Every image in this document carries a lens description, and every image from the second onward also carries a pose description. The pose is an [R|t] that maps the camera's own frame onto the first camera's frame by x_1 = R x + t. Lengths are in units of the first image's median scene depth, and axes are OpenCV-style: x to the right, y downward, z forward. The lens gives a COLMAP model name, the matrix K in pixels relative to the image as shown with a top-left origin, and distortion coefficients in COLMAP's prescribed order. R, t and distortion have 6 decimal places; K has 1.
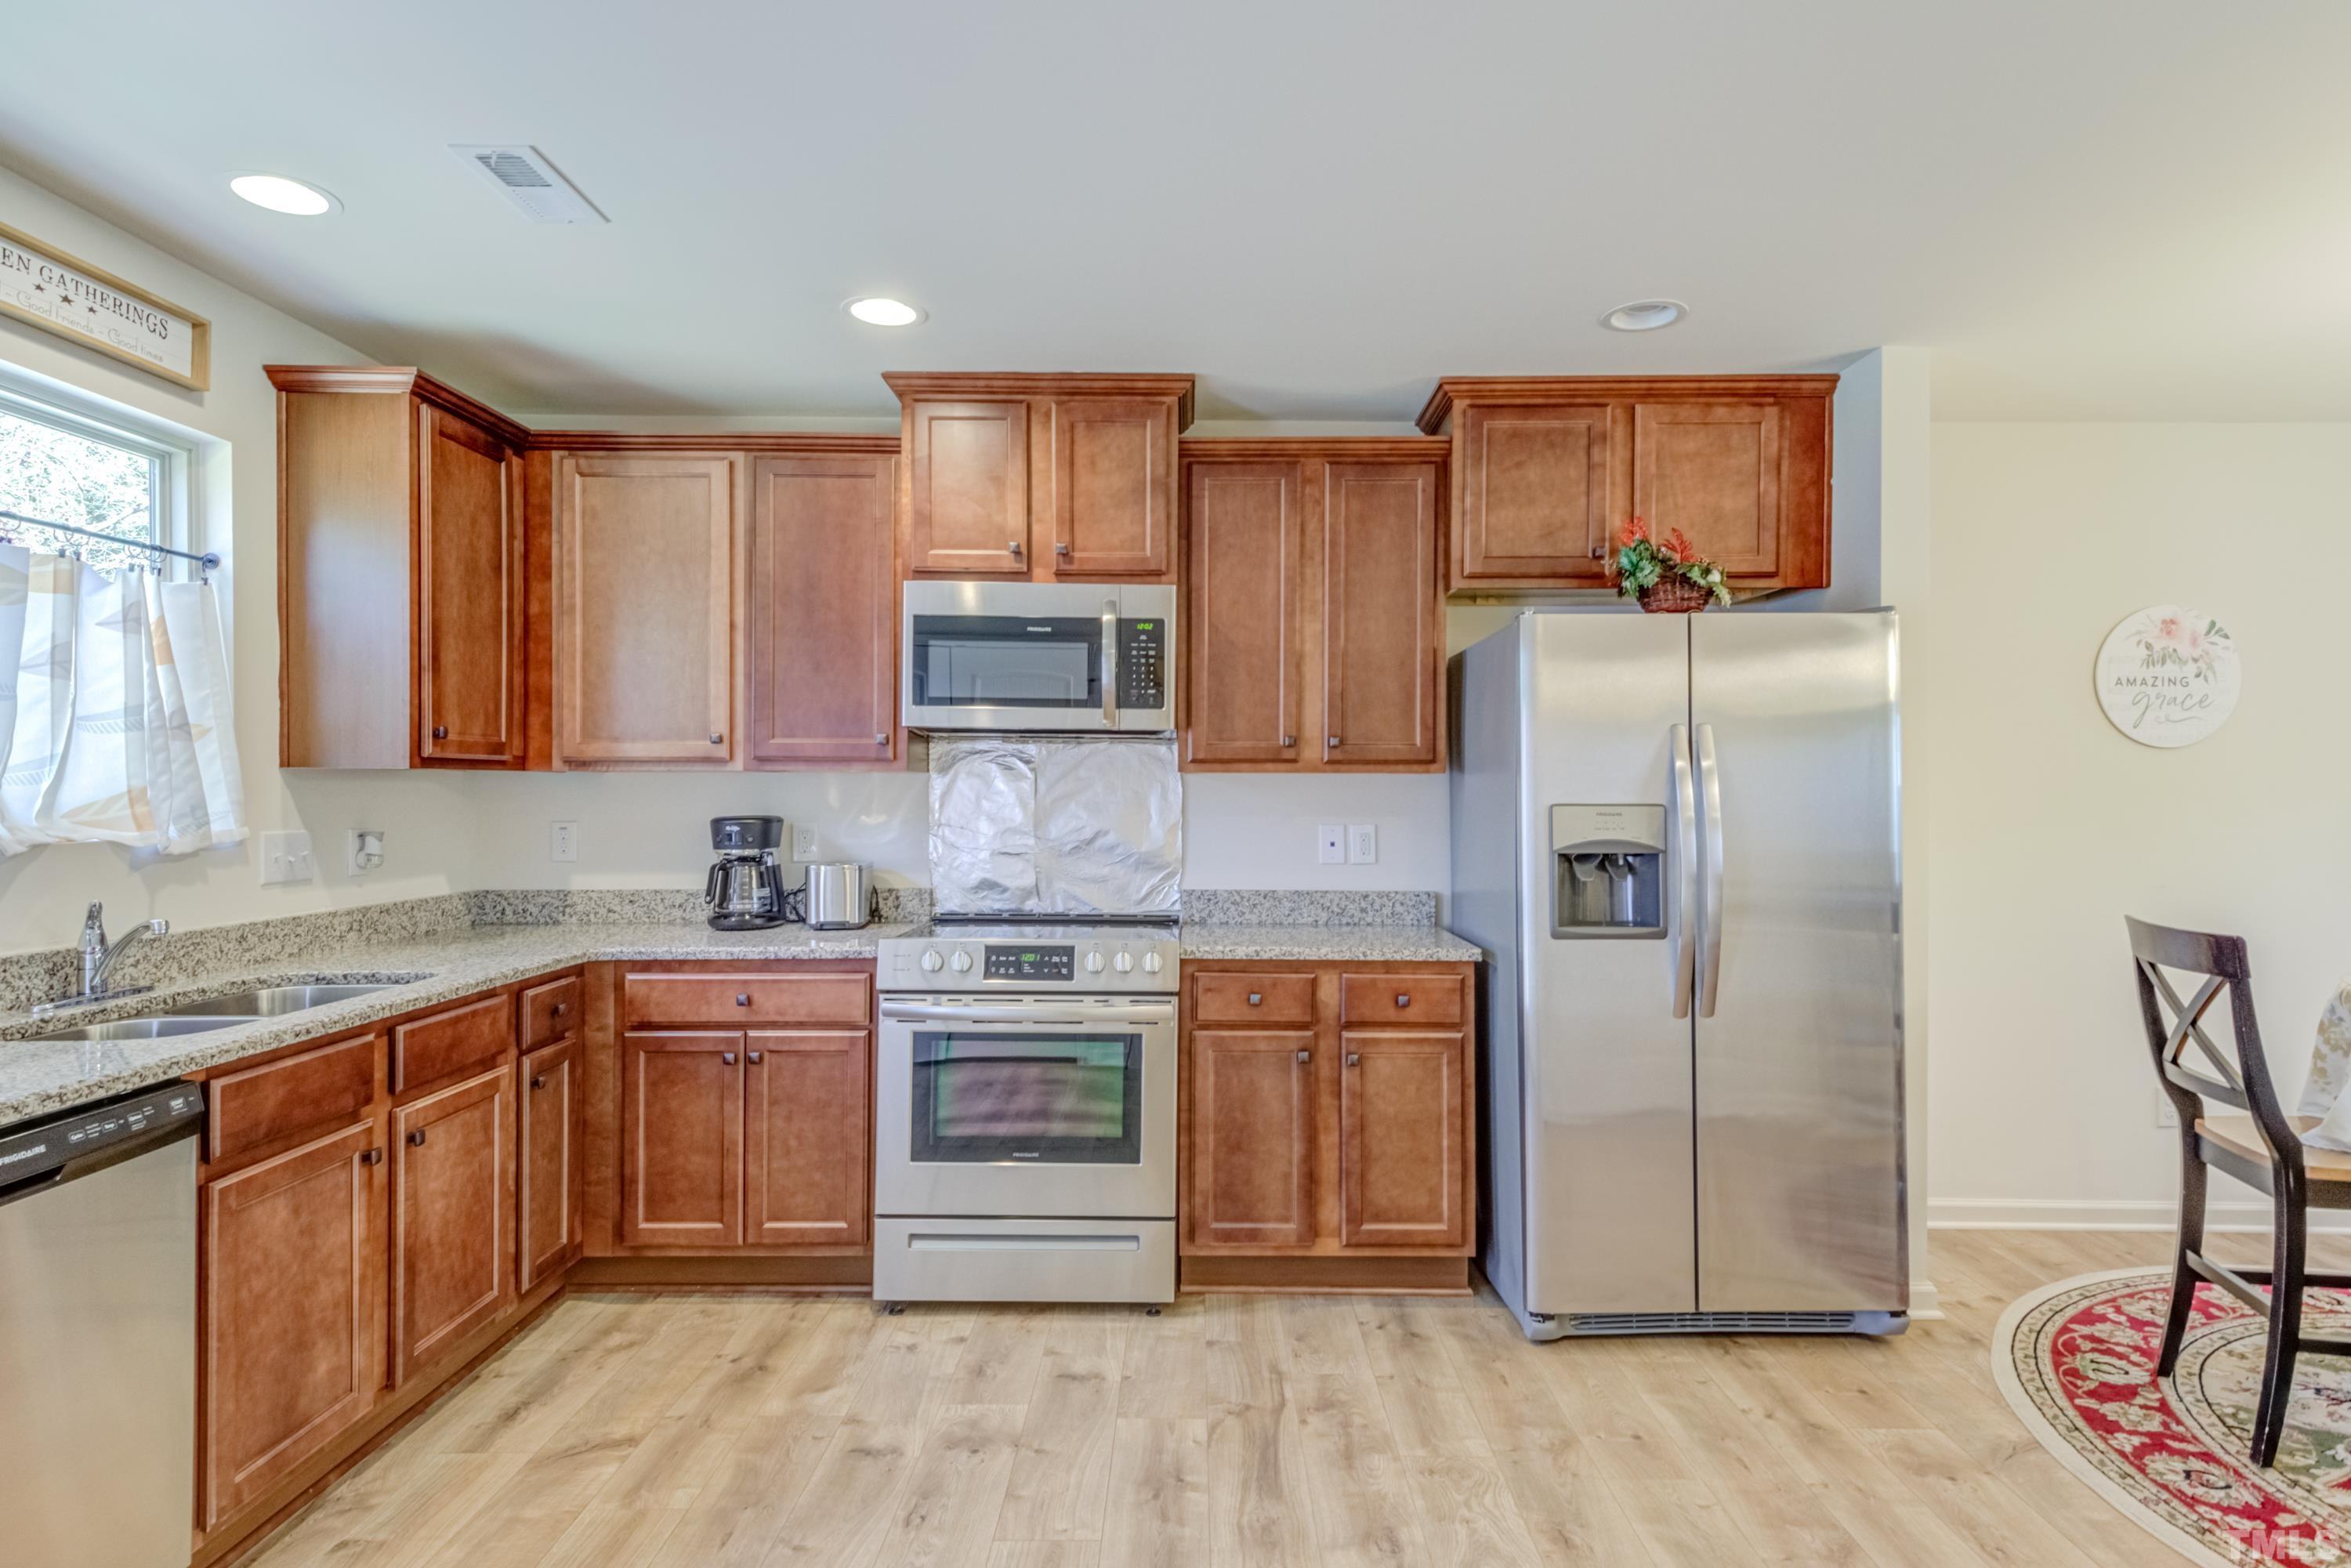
lens RADIAL K [[1241.0, 0, 1203.6], [0, 1241.0, 788.2], [0, 0, 1]] dist [0.038787, -0.014756]
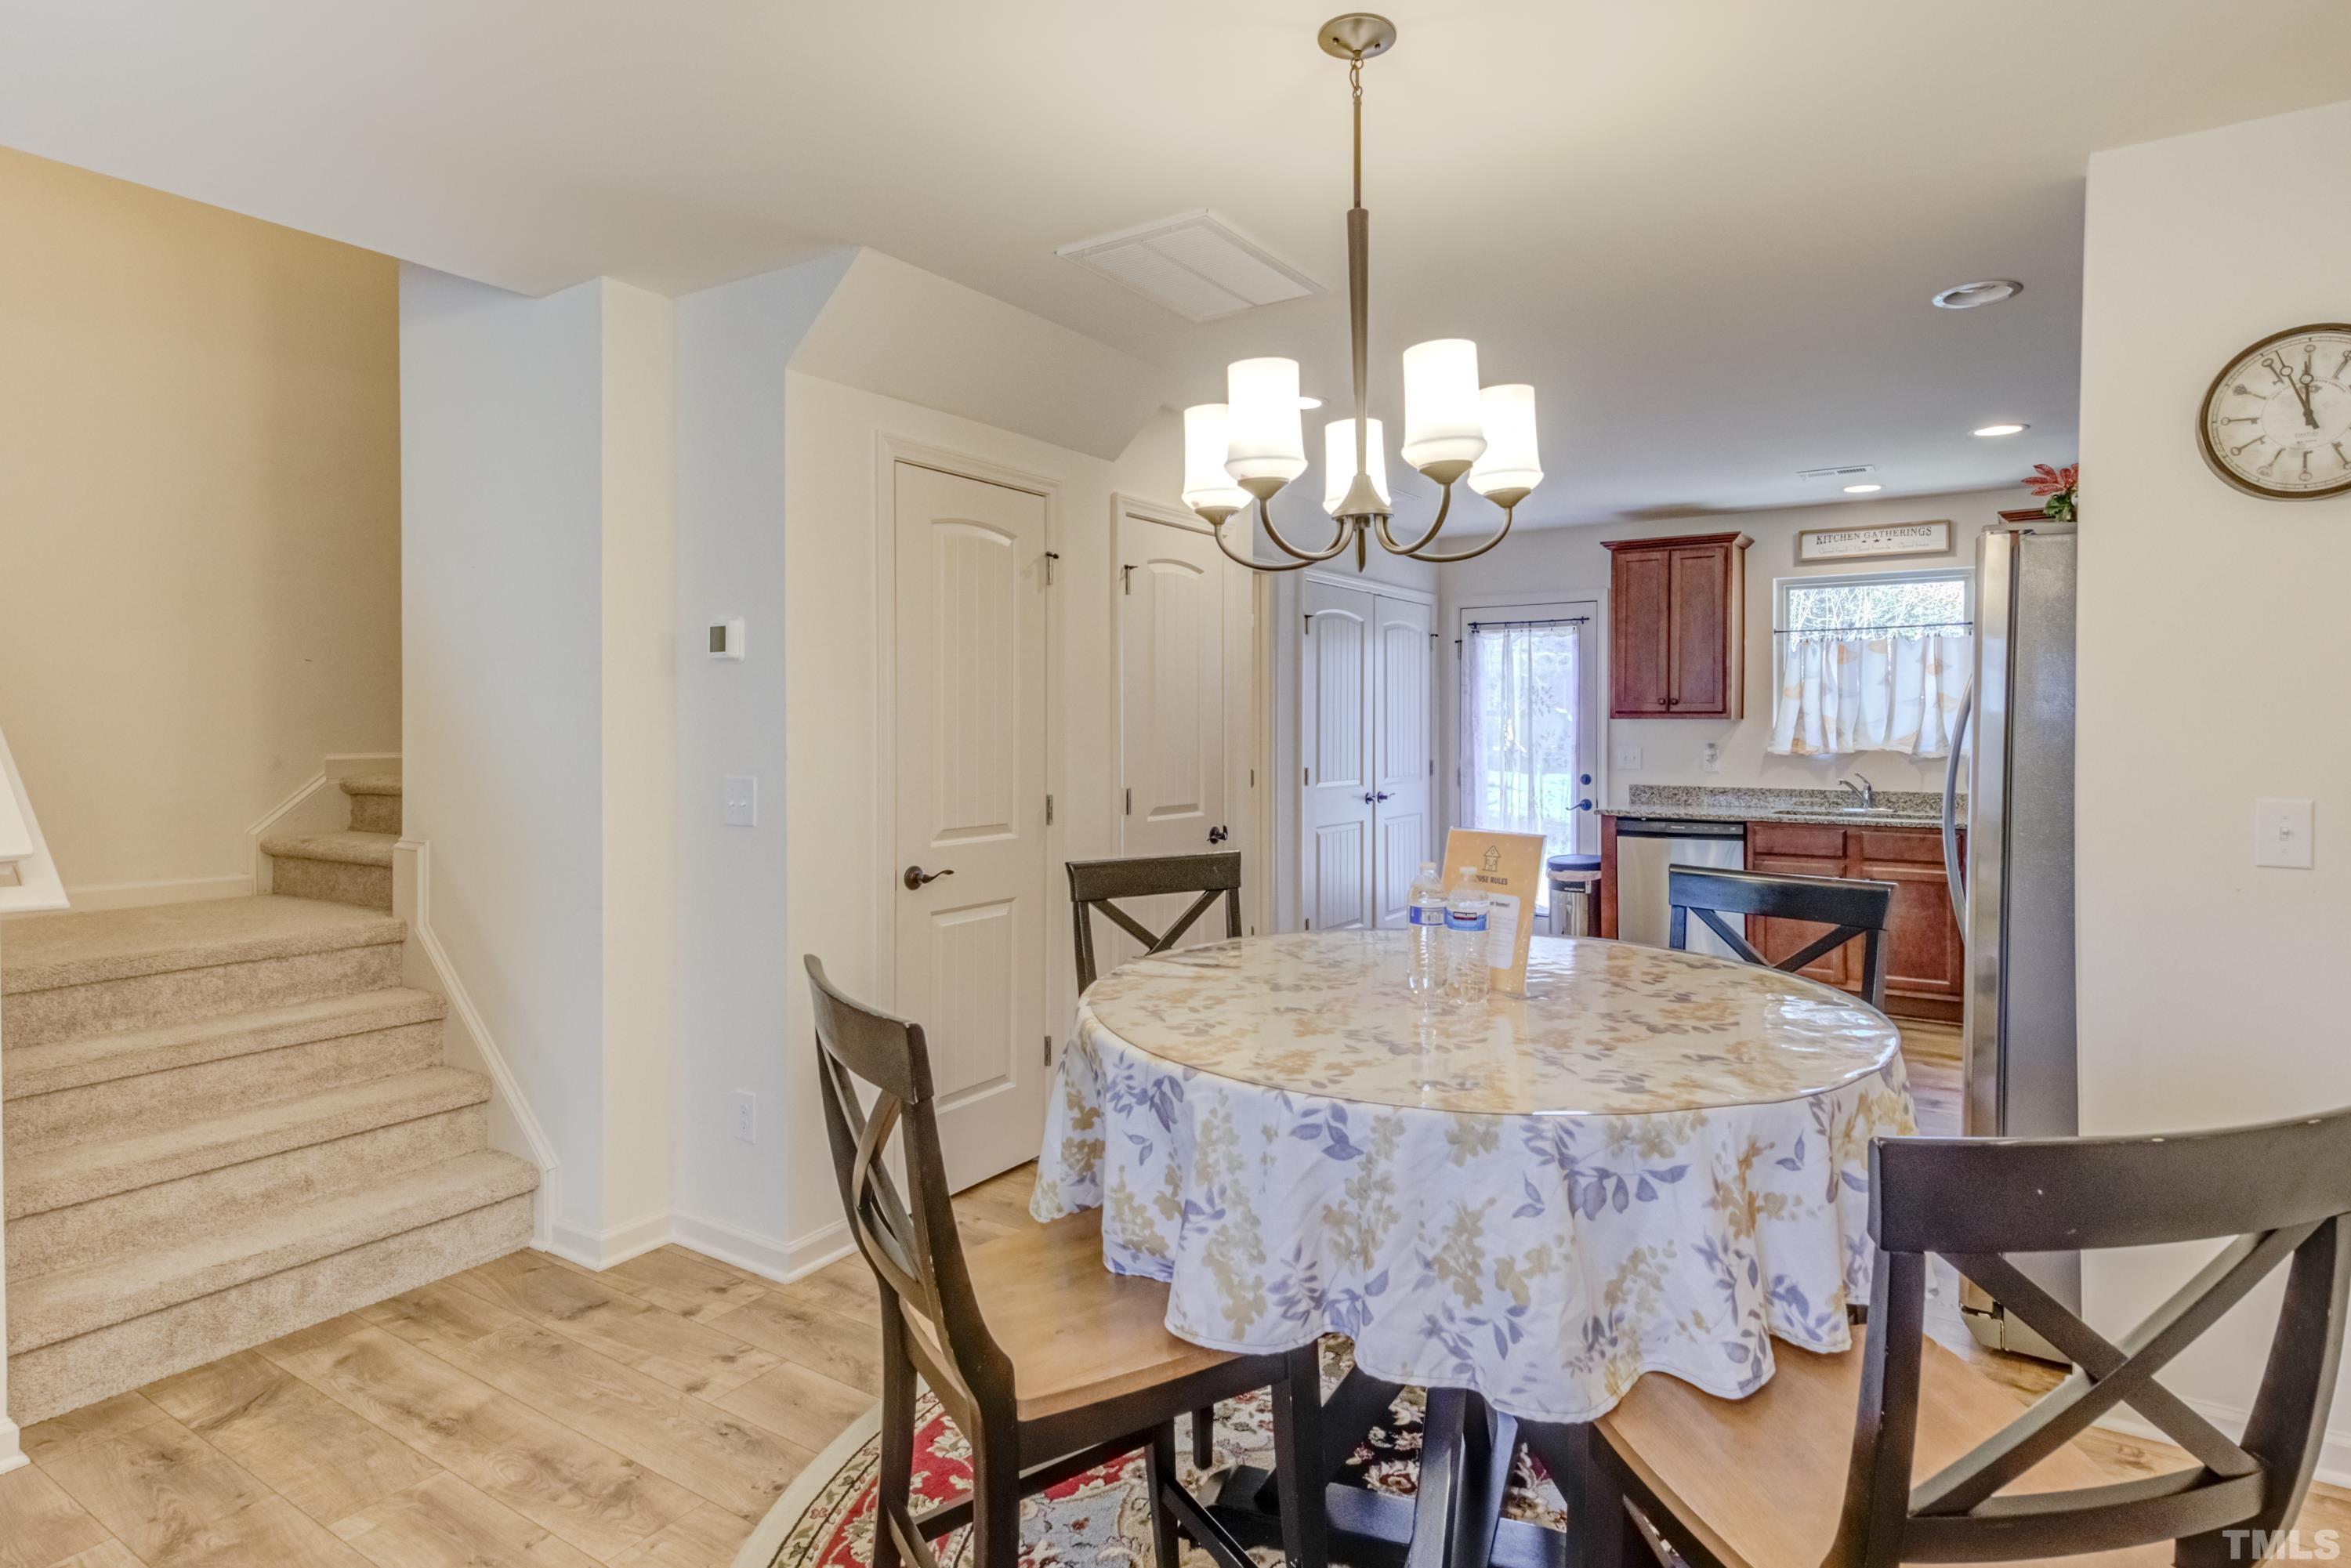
lens RADIAL K [[1207.1, 0, 1247.1], [0, 1207.1, 739.4], [0, 0, 1]] dist [0.027307, -0.008068]
pose [[-0.527918, 0.008699, -0.849251, 1.429699], [0.001039, 0.999953, 0.009596, -0.003563], [0.849295, 0.004184, -0.527902, 0.926536]]
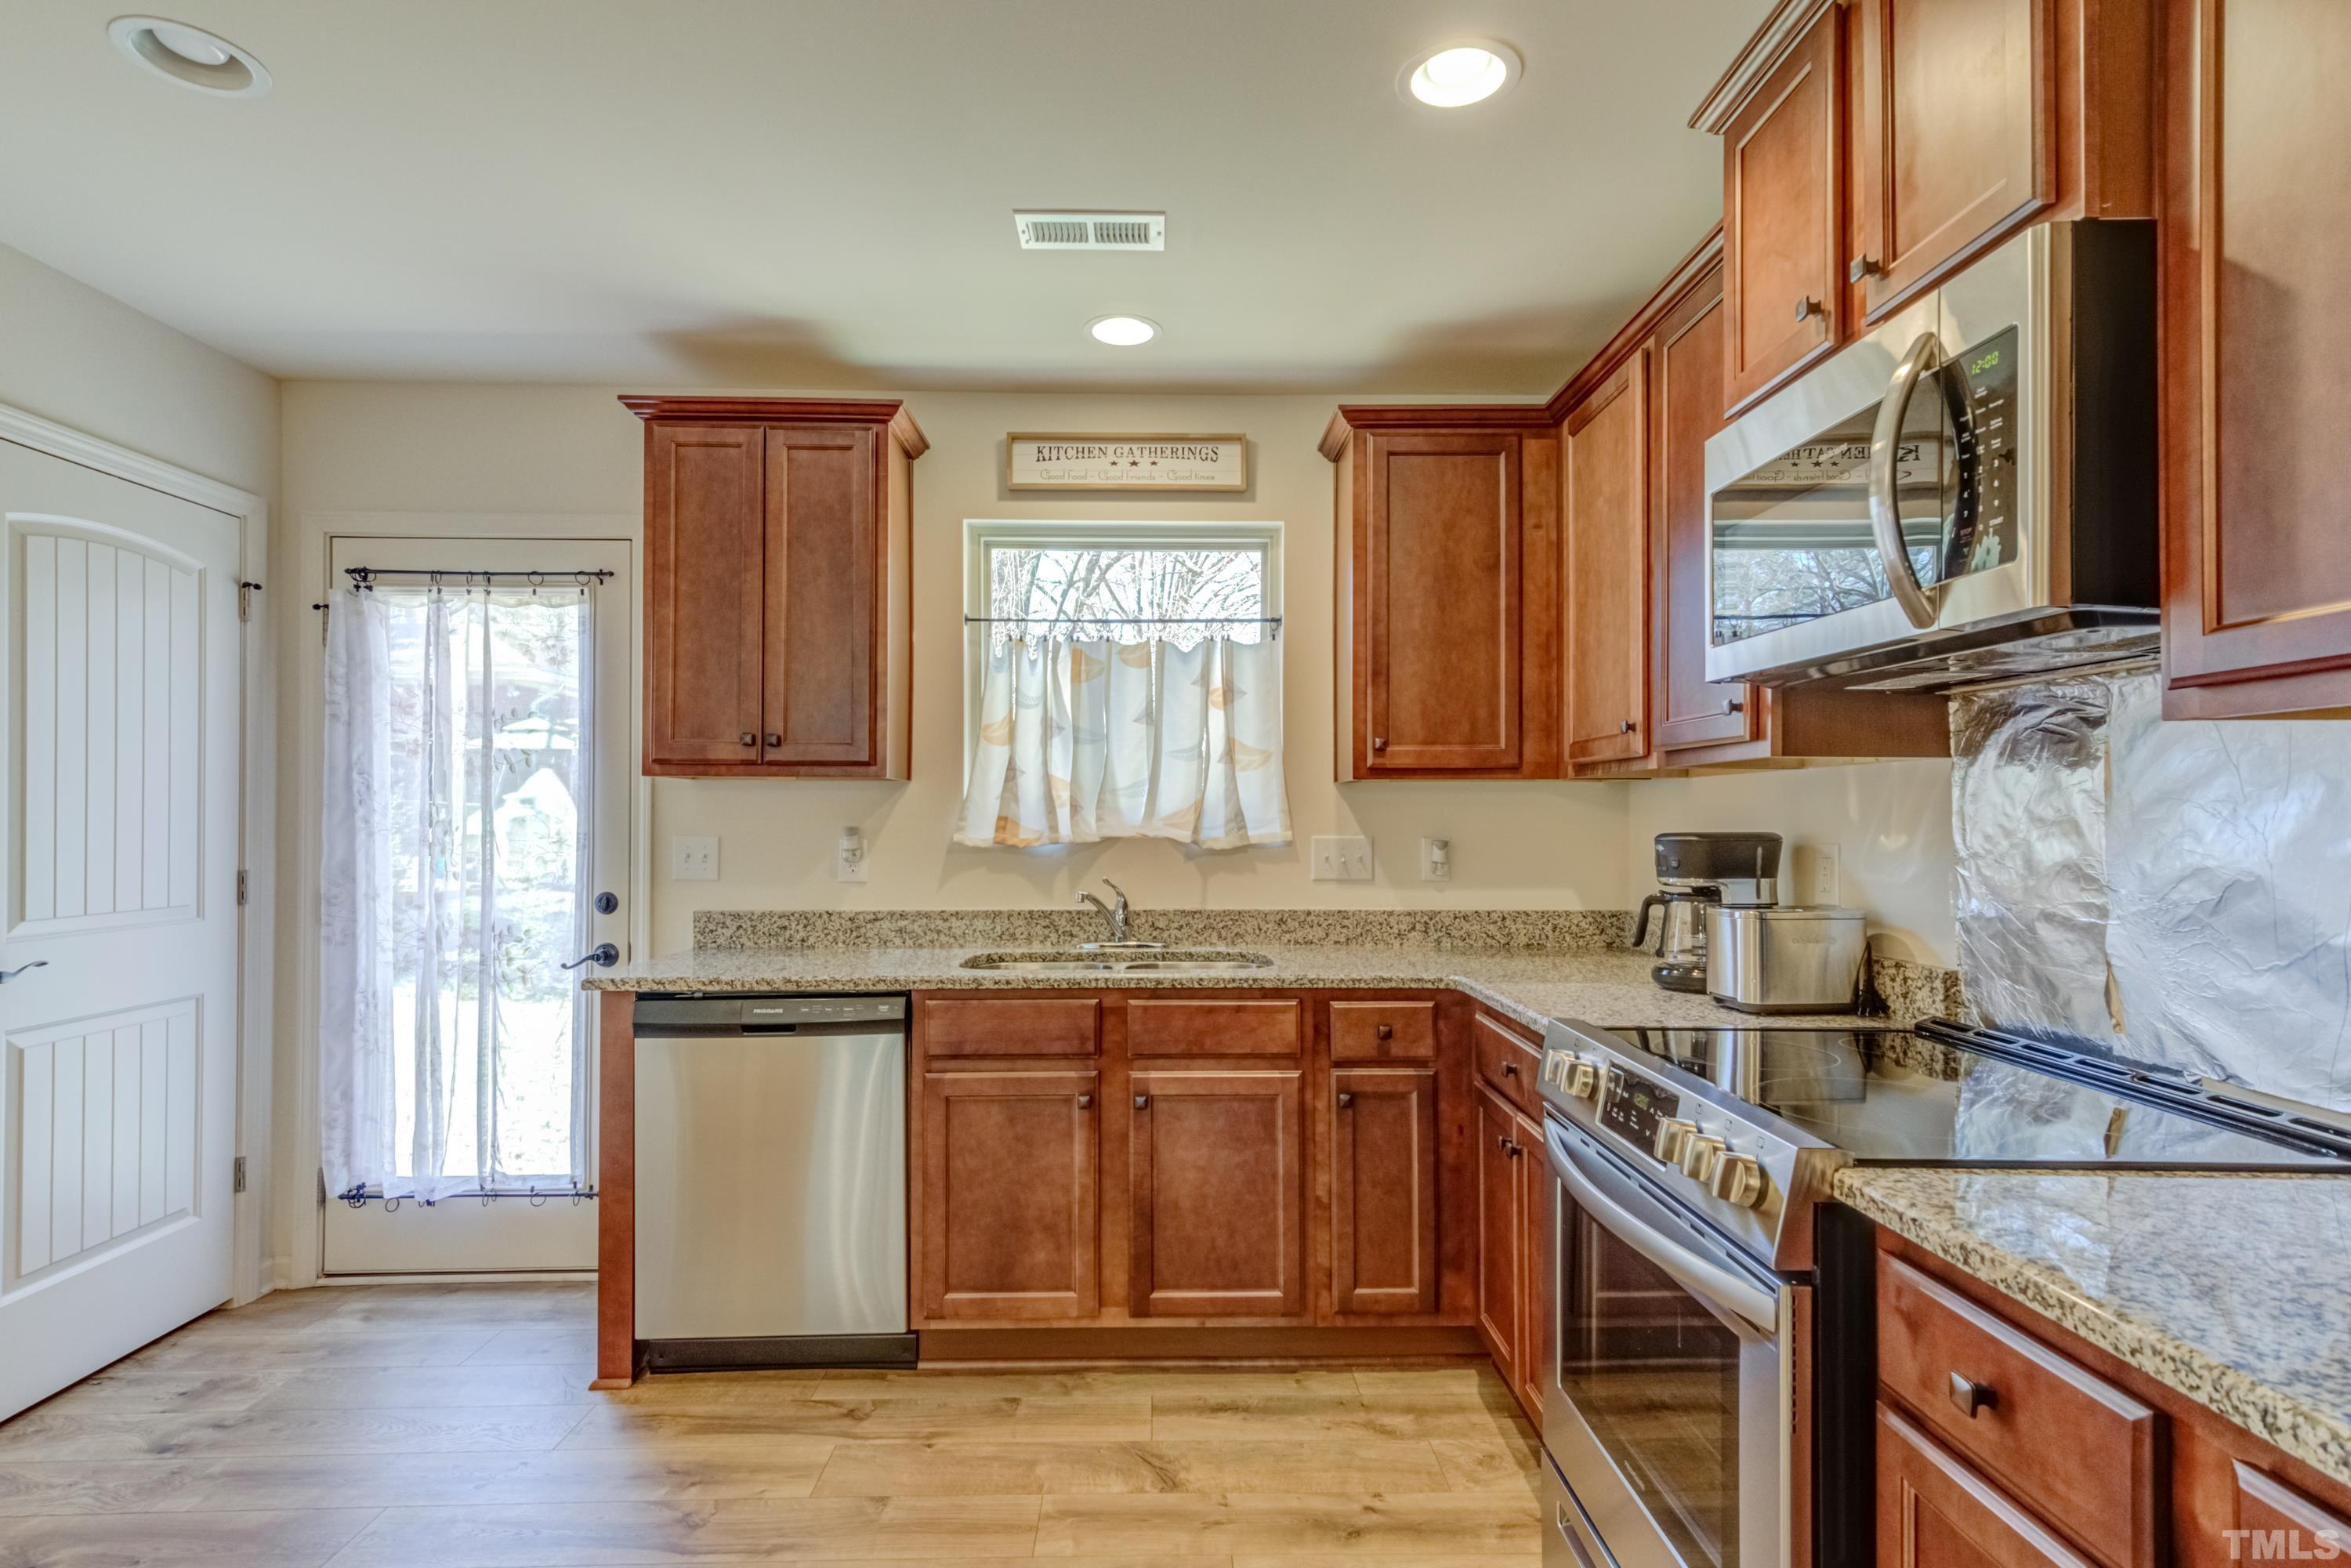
lens RADIAL K [[1207.1, 0, 1178.8], [0, 1207.1, 794.8], [0, 0, 1]] dist [0.027307, -0.008068]
pose [[0.020726, -0.021198, -0.999560, 0.364165], [0.001256, 0.999775, -0.021176, 0.017737], [0.999784, -0.000817, 0.020748, 0.777602]]
